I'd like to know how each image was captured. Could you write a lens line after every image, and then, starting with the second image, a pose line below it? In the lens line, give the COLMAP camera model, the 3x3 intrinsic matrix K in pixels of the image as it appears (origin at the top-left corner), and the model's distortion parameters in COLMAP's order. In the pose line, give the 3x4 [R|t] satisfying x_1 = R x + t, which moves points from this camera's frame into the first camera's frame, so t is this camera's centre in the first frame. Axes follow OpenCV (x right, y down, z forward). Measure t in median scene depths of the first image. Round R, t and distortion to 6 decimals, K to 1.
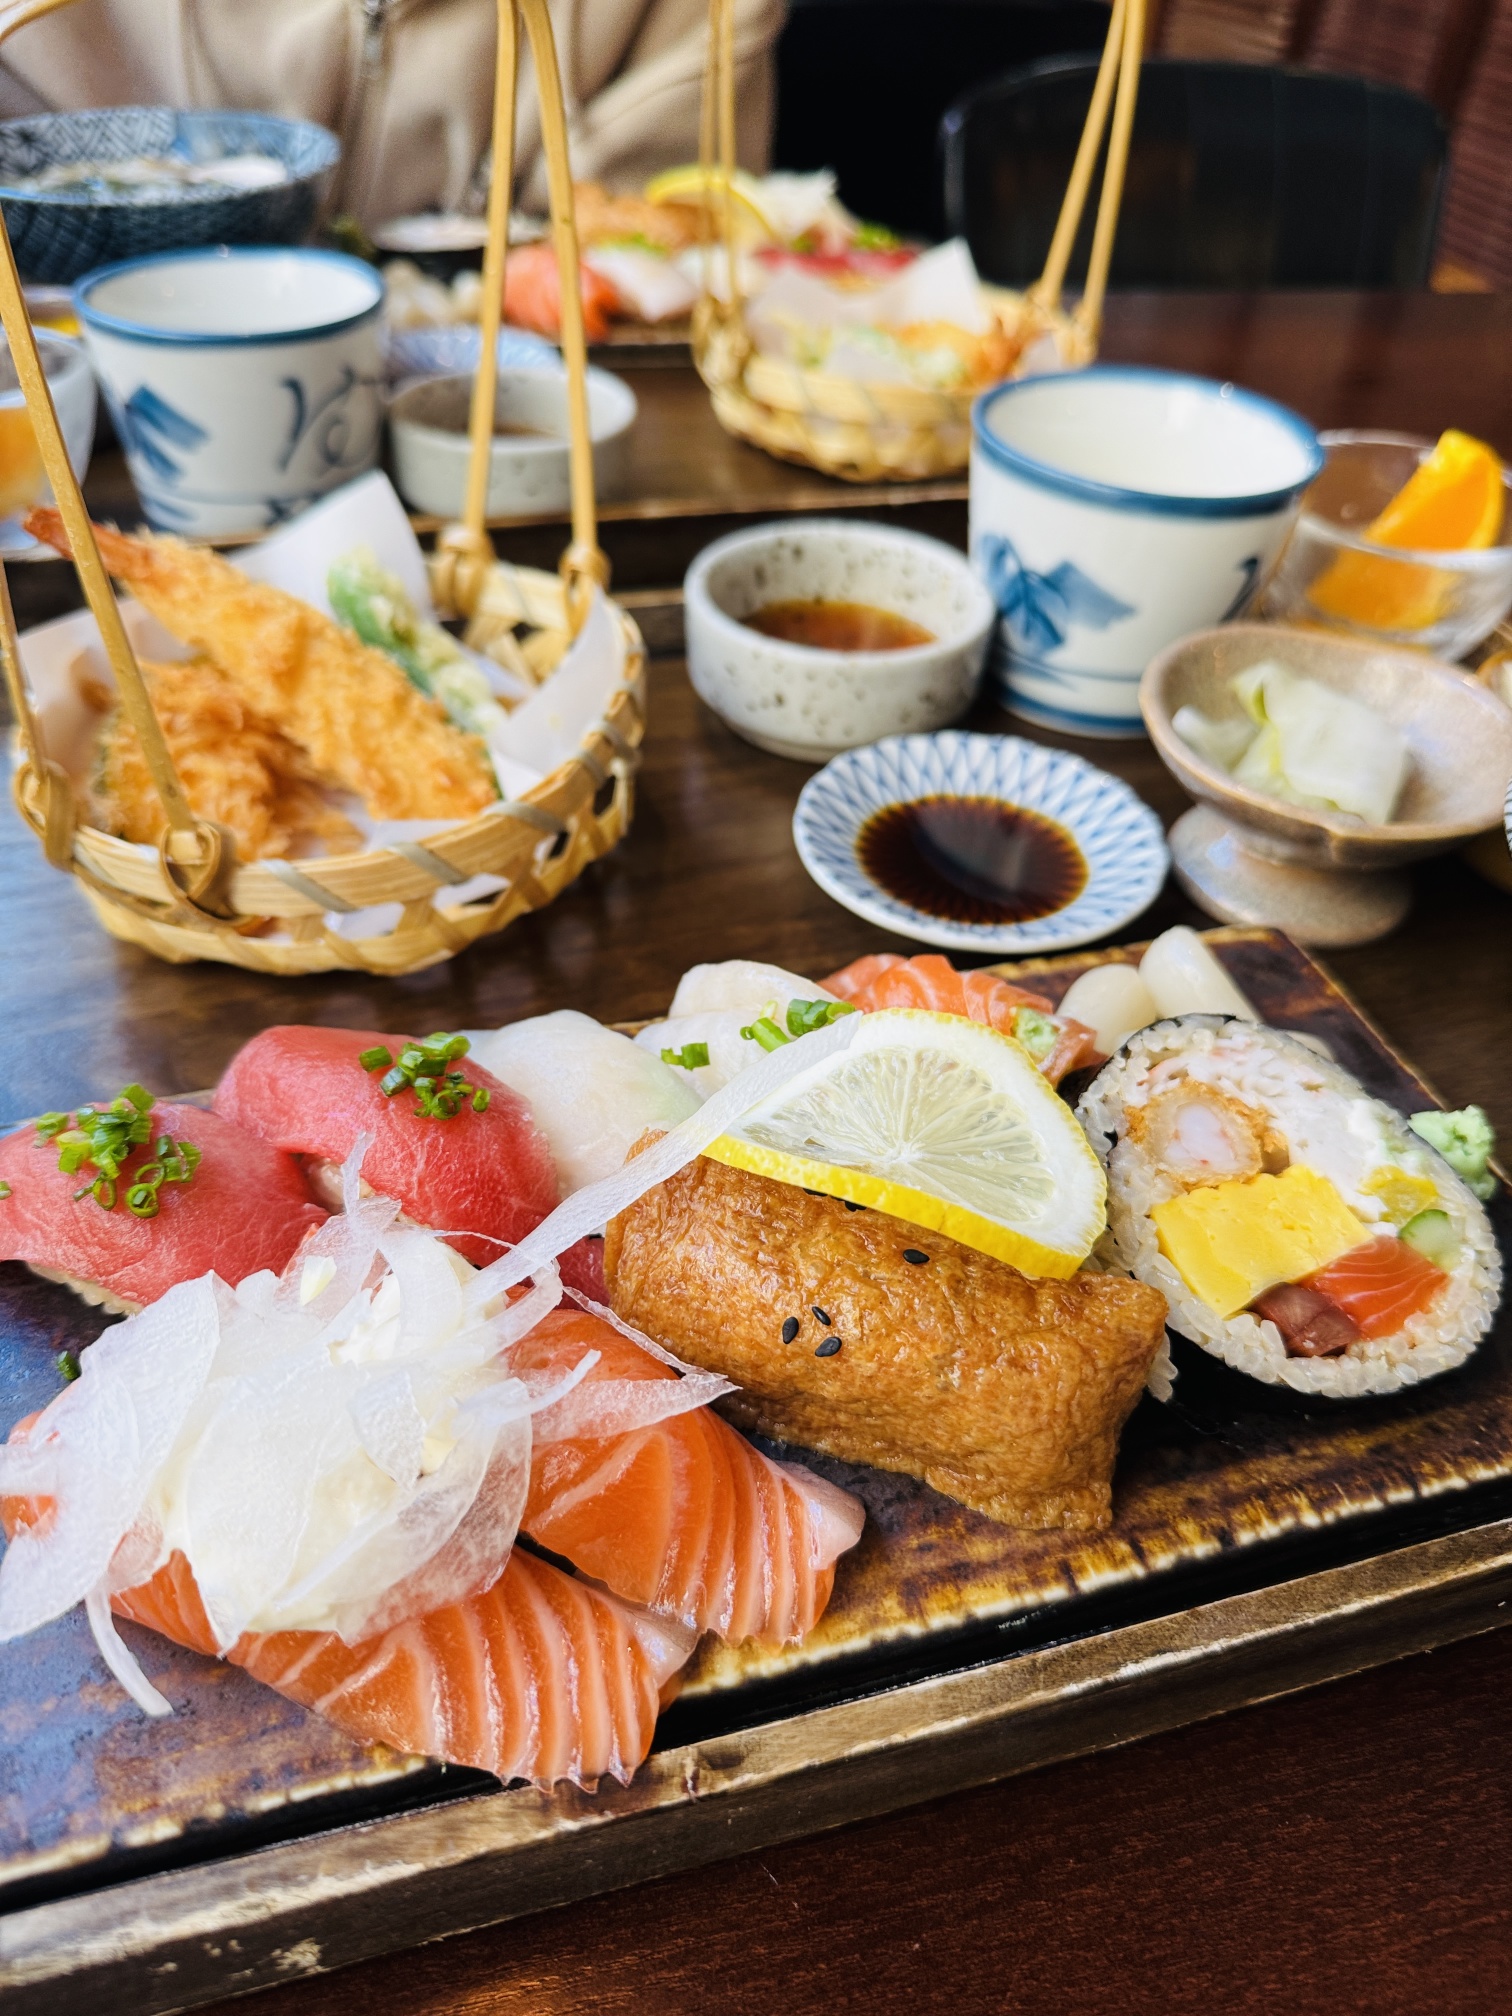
lens RADIAL K [[1451.9, 0, 756.0], [0, 1451.9, 1008.0], [0, 0, 1]] dist [0.035202, -0.153916]
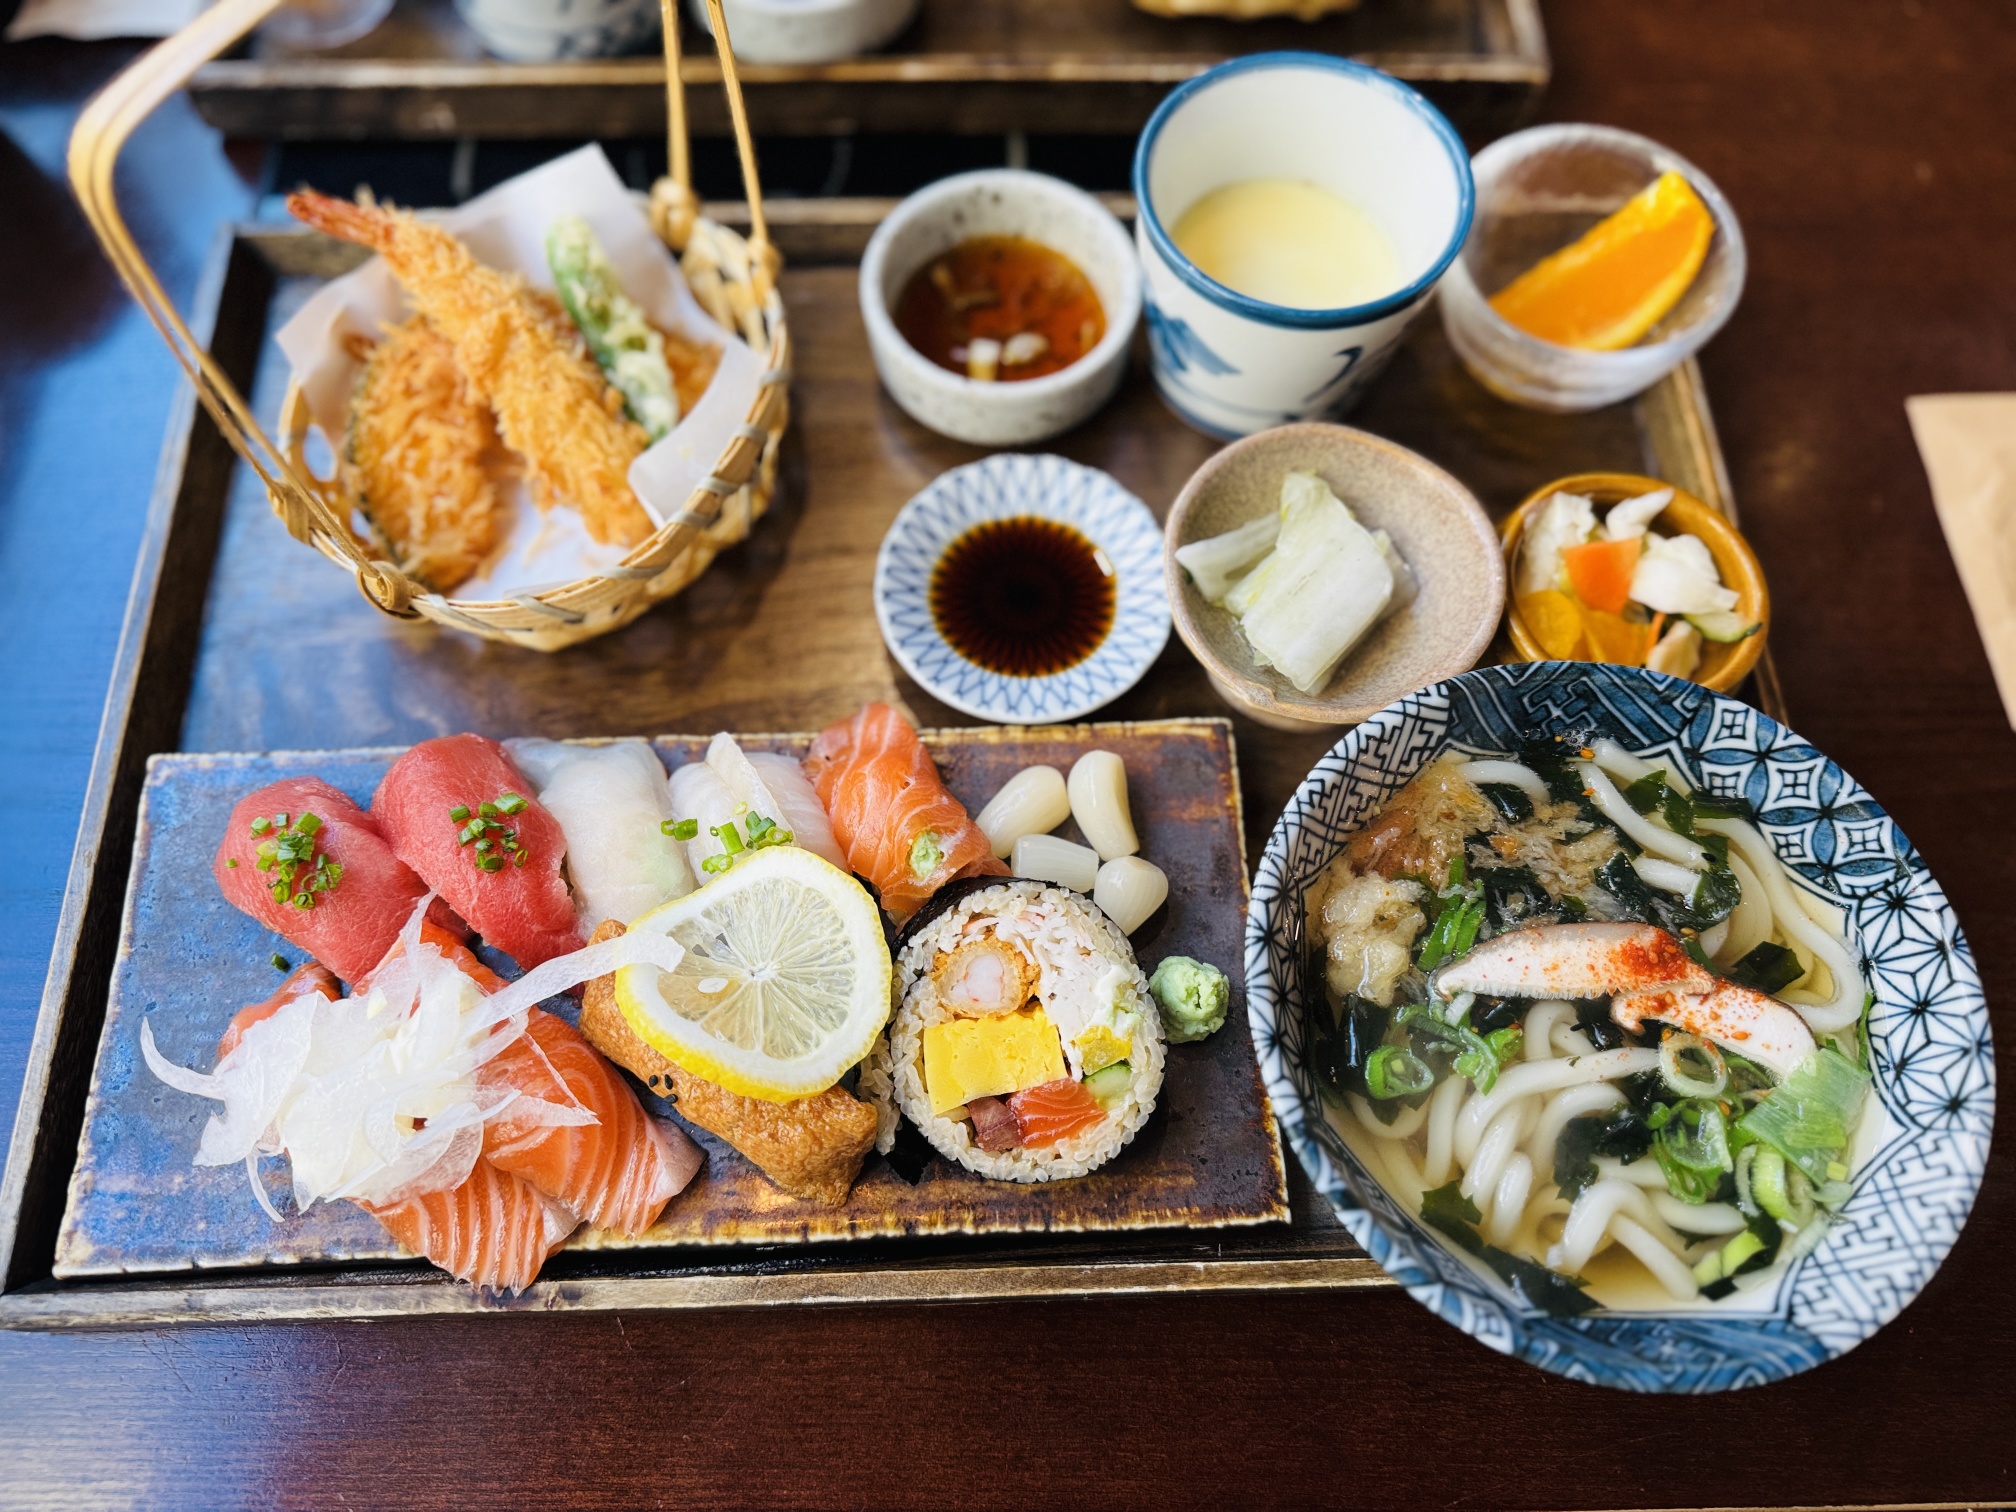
lens RADIAL K [[1403.5, 0, 1008.0], [0, 1403.5, 756.0], [0, 0, 1]] dist [0.037844, -0.111411]
pose [[0.969681, 0.212870, -0.120023, 0.528829], [-0.140196, 0.886859, 0.440257, -0.866383], [0.200161, -0.410082, 0.889814, -0.191008]]
